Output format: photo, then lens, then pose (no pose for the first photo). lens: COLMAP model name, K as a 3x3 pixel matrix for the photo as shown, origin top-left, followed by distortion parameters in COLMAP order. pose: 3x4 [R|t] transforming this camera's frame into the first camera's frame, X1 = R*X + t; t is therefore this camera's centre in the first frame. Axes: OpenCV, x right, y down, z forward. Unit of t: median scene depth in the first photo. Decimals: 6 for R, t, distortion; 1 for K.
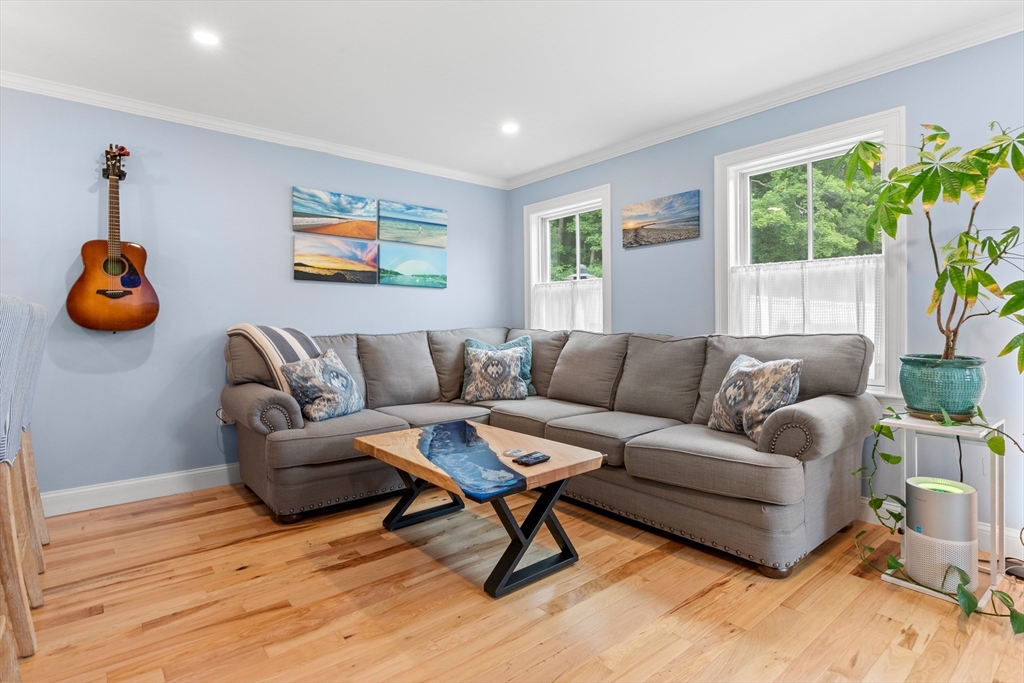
lens RADIAL K [[523.0, 0, 514.4], [0, 523.0, 326.0], [0, 0, 1]] dist [-0.000209, -0.000524]
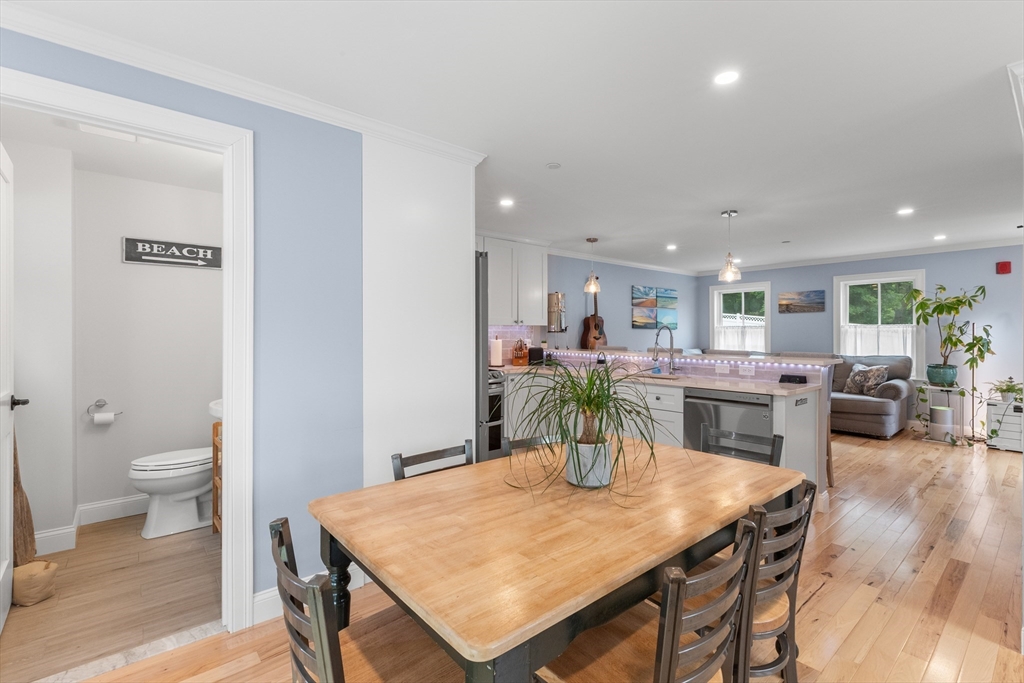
lens RADIAL K [[465.1, 0, 509.7], [0, 465.1, 335.2], [0, 0, 1]] dist [0.000659, 0.000179]
pose [[0.999970, 0.002850, 0.007183, -1.143744], [-0.002847, 0.999996, -0.000533, -0.069654], [-0.007185, 0.000512, 0.999974, -1.117725]]
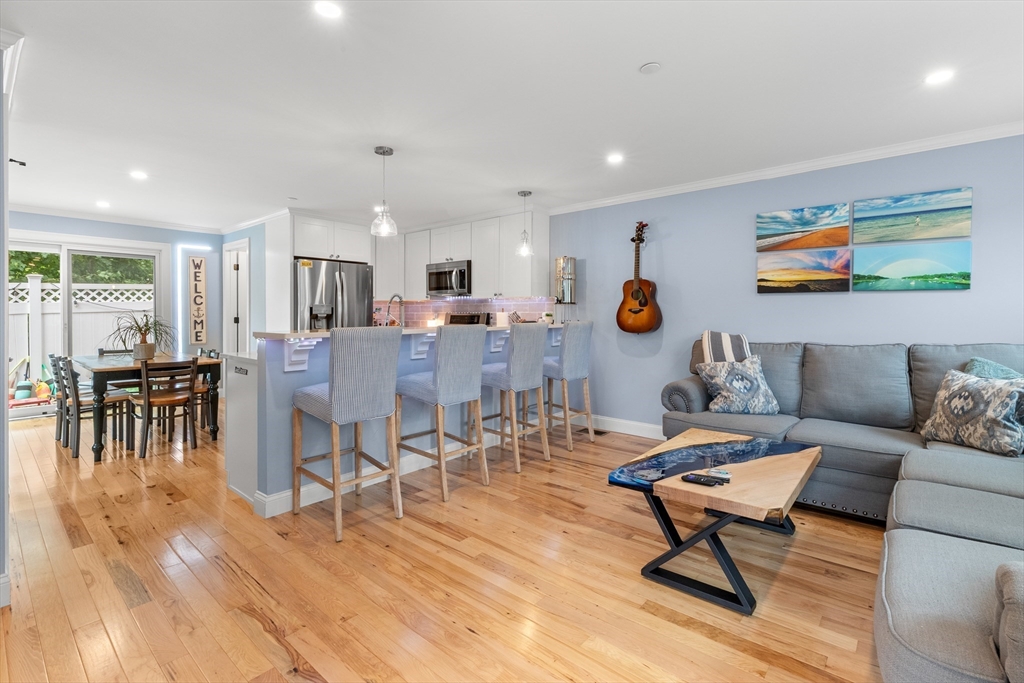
lens RADIAL K [[459.1, 0, 513.7], [0, 459.1, 318.9], [0, 0, 1]] dist [0.001168, 0.000216]
pose [[0.170494, 0.011318, -0.985294, 0.610026], [-0.005543, 0.999929, 0.010527, -0.047715], [0.985343, 0.003667, 0.170545, 0.345177]]
